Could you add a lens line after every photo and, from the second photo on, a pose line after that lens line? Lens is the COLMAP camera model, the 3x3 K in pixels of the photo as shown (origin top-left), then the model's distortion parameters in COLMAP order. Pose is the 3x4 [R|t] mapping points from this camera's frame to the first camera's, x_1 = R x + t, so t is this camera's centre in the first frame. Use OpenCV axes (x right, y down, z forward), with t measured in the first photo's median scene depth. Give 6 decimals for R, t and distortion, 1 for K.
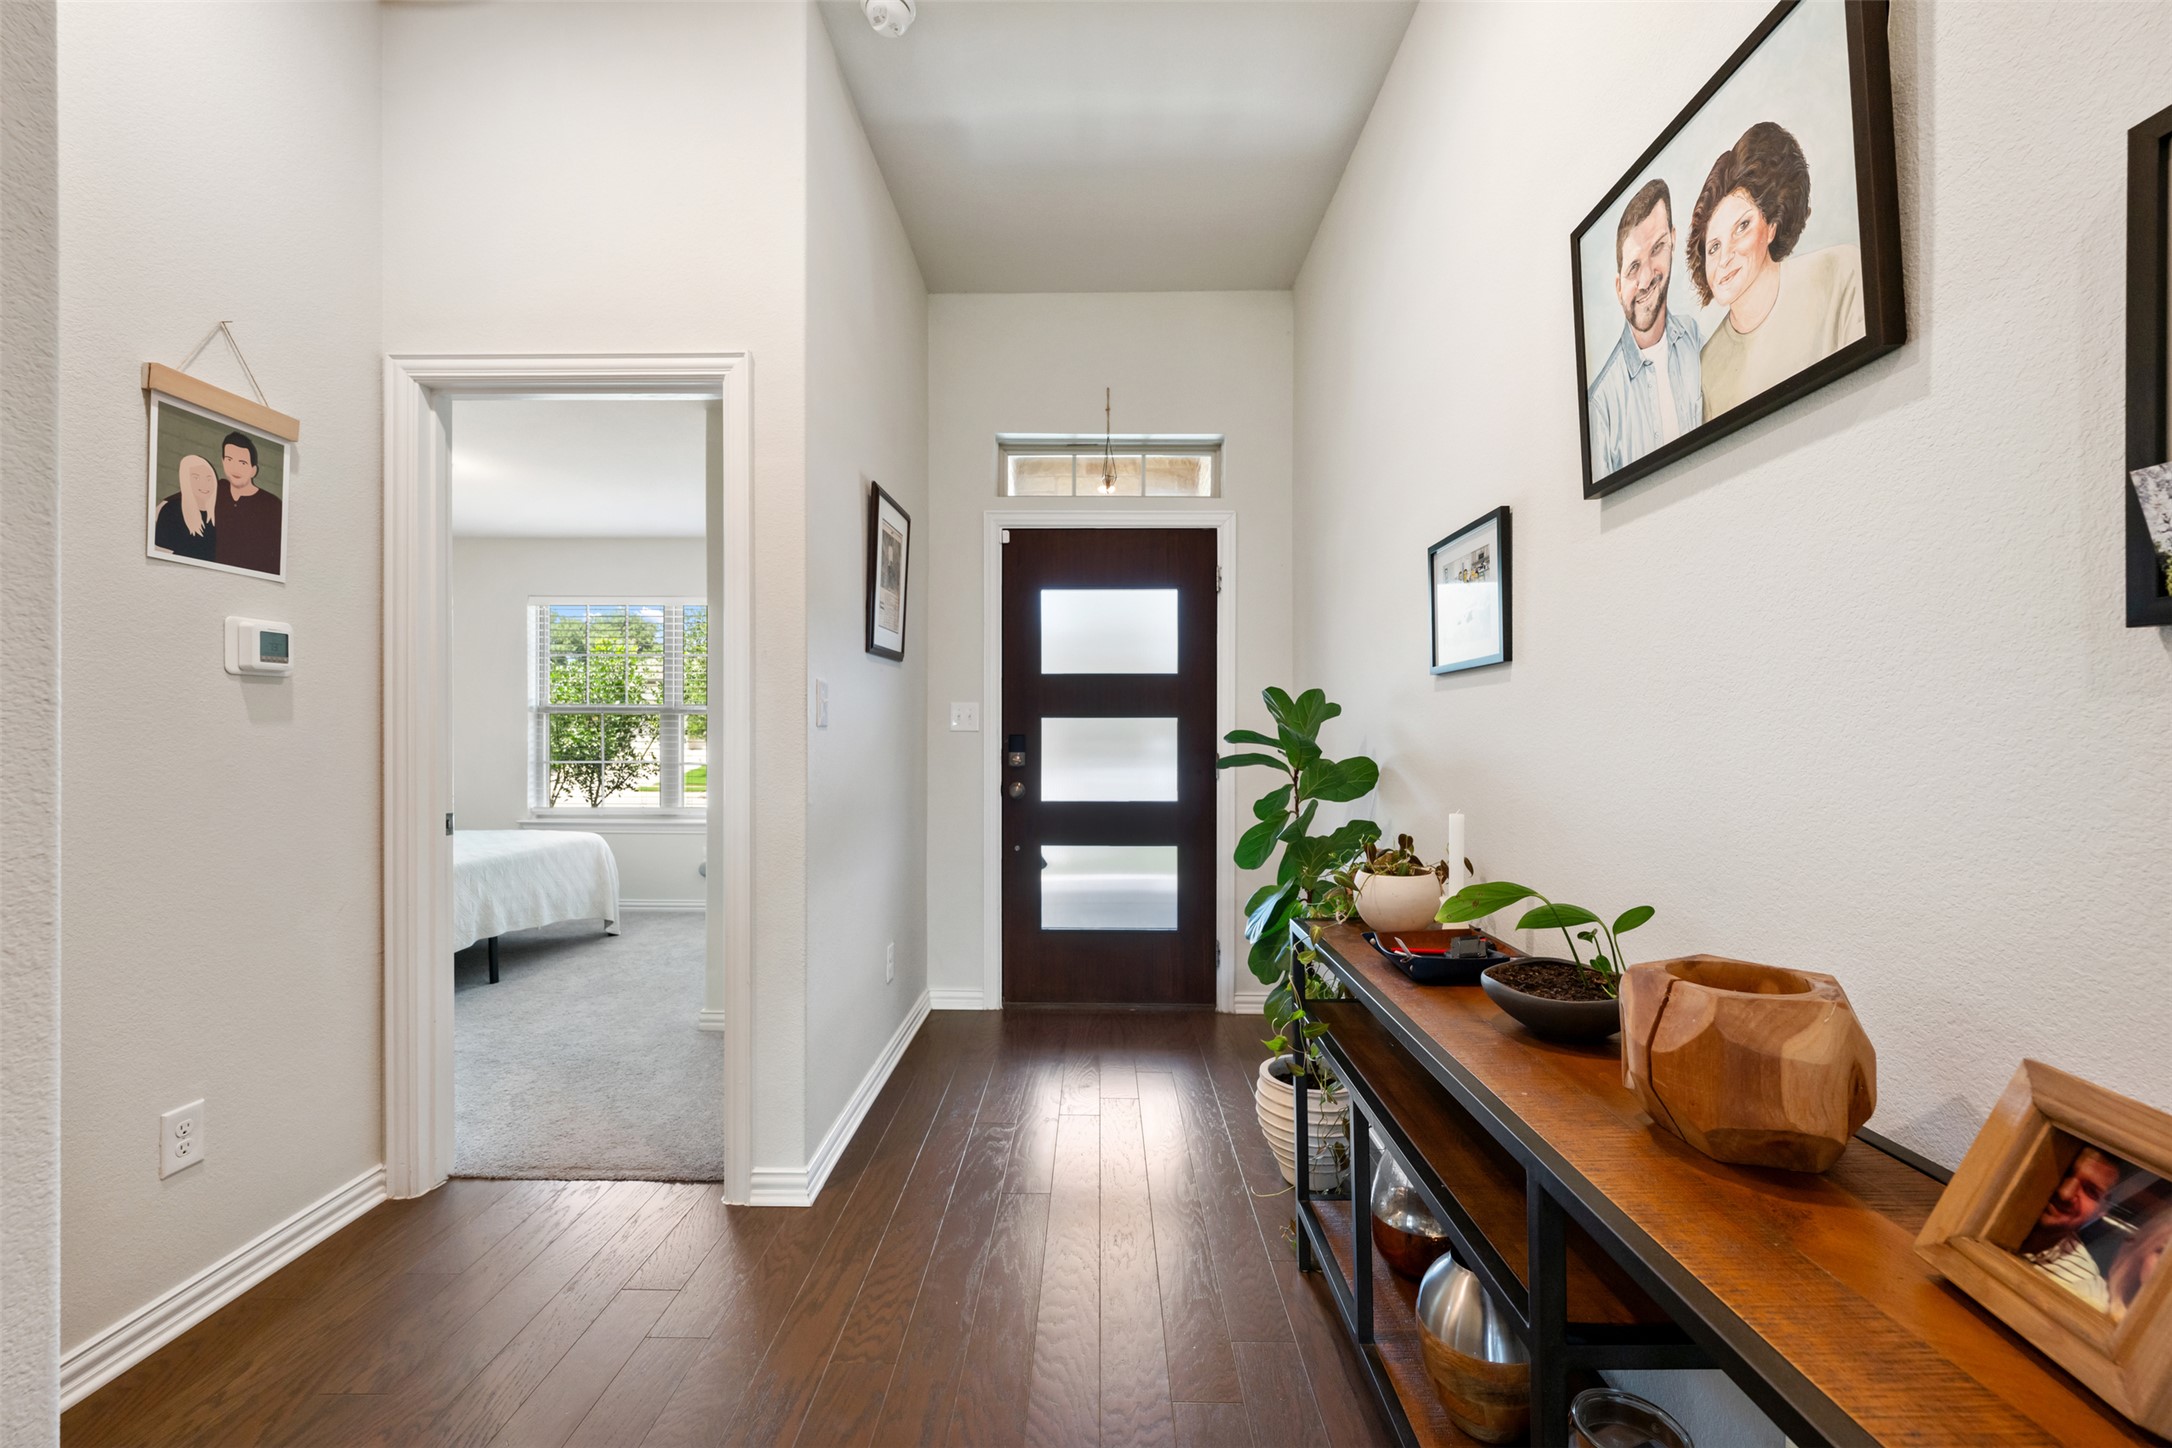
lens RADIAL K [[867.3, 0, 1089.8], [0, 867.3, 728.7], [0, 0, 1]] dist [-0.001148, -0.000038]
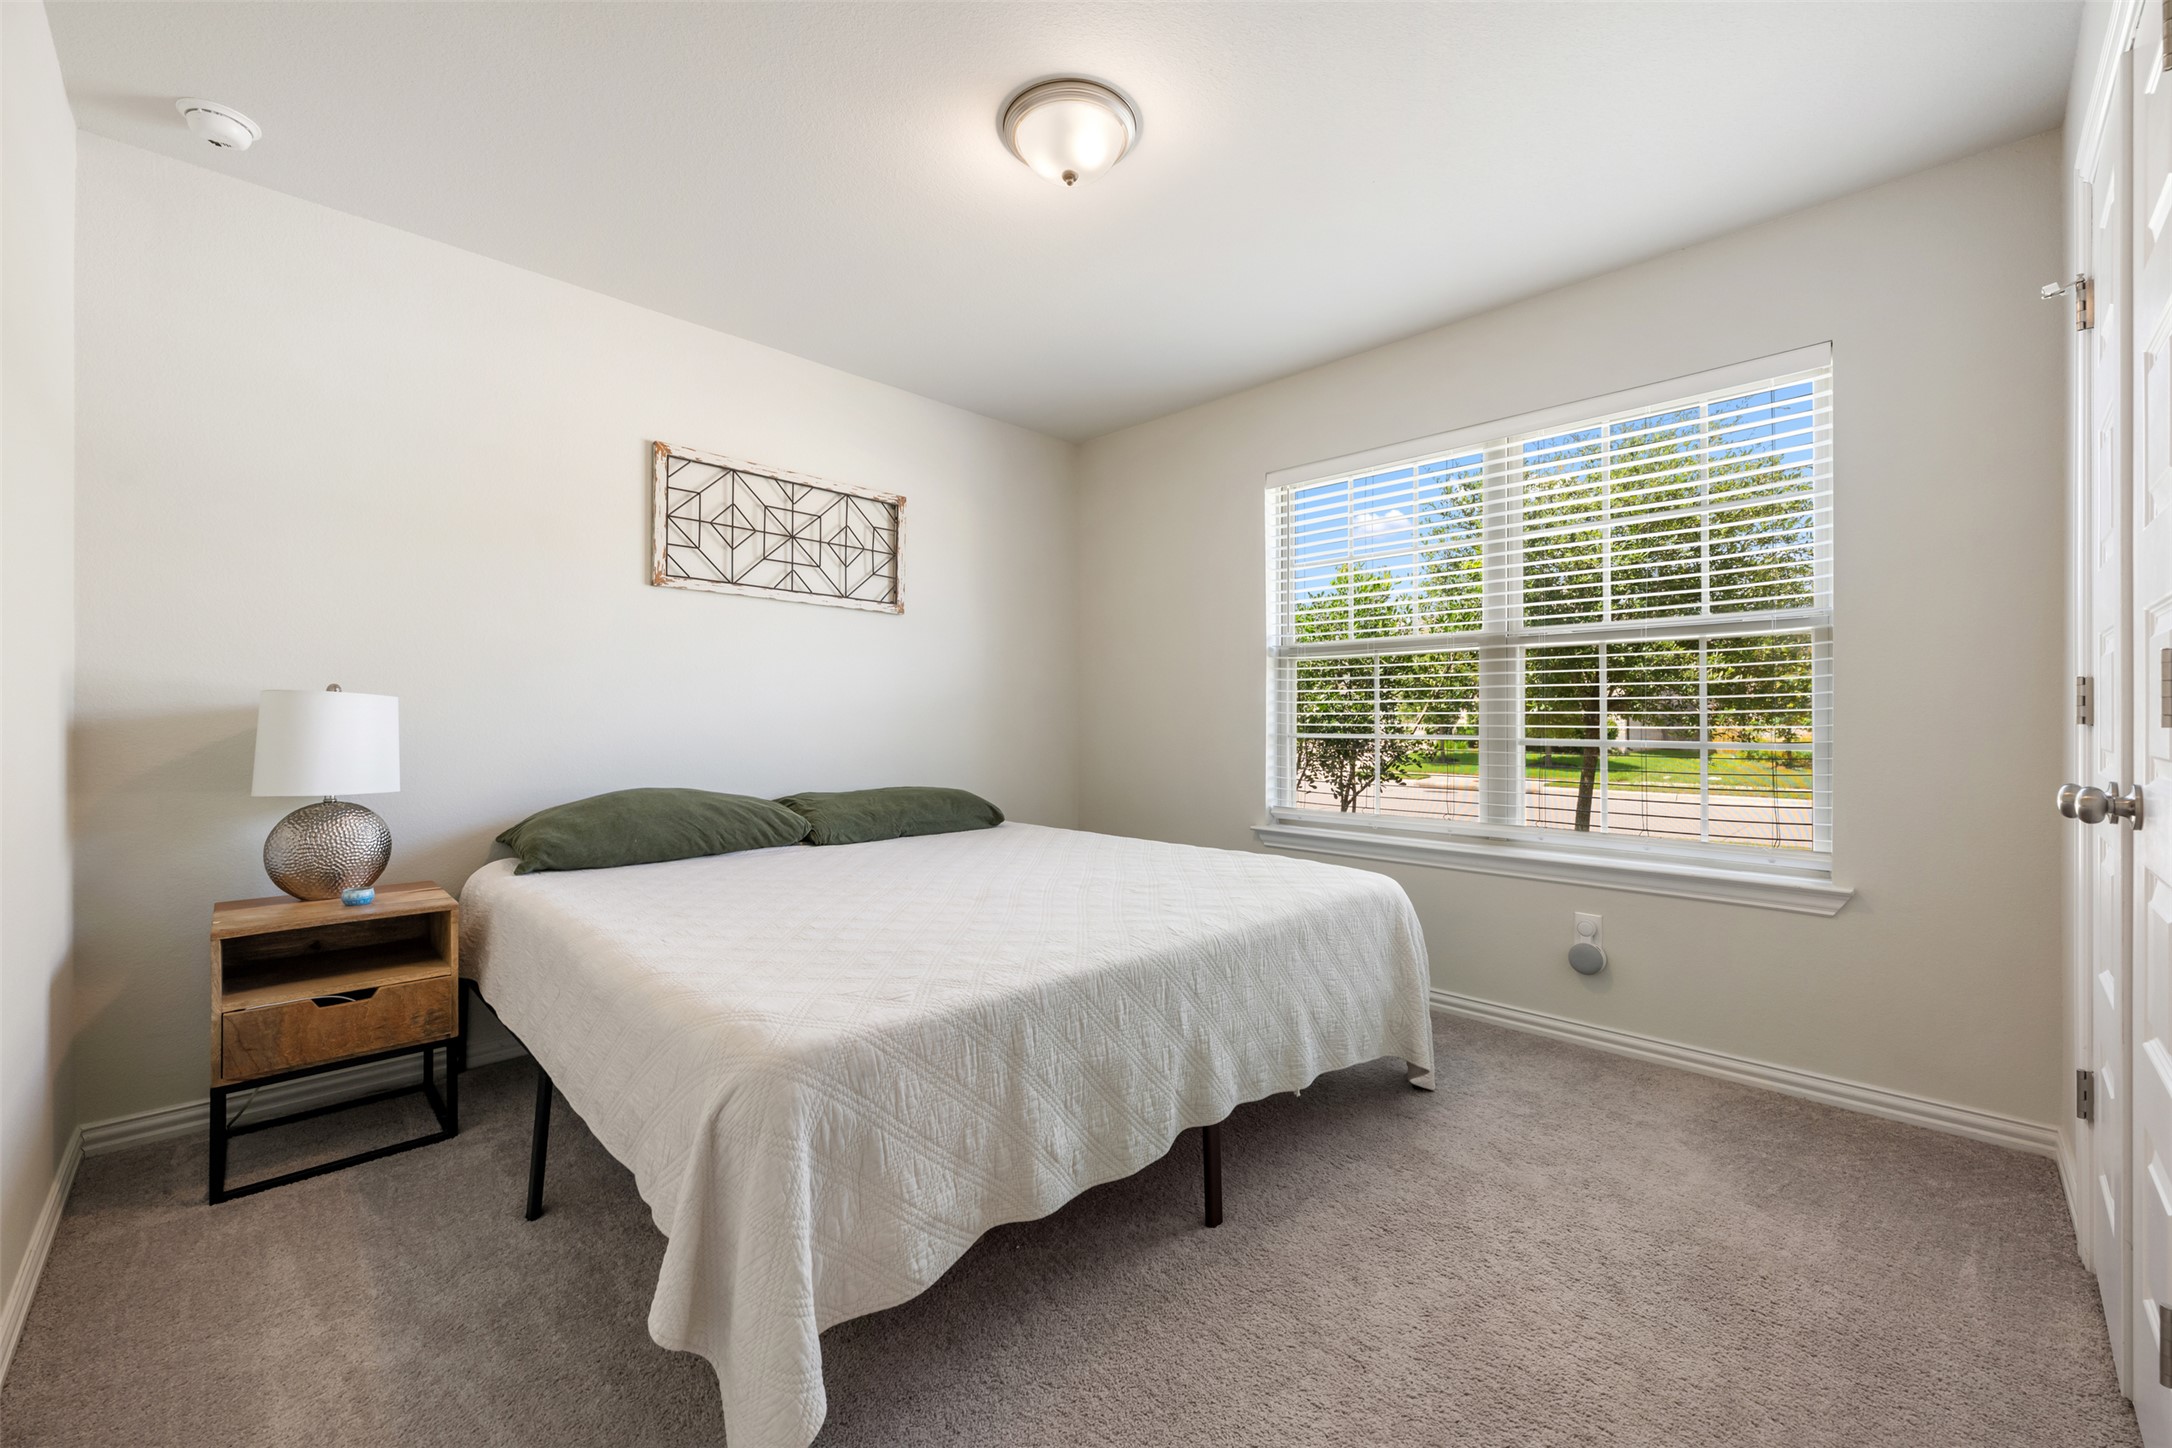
lens RADIAL K [[855.5, 0, 1083.7], [0, 855.5, 722.1], [0, 0, 1]] dist [-0.002059, 0.000271]
pose [[0.718540, 0.005606, -0.695463, -0.360904], [-0.002272, 0.999981, 0.005713, 0.030472], [0.695482, -0.002525, 0.718539, 0.535023]]
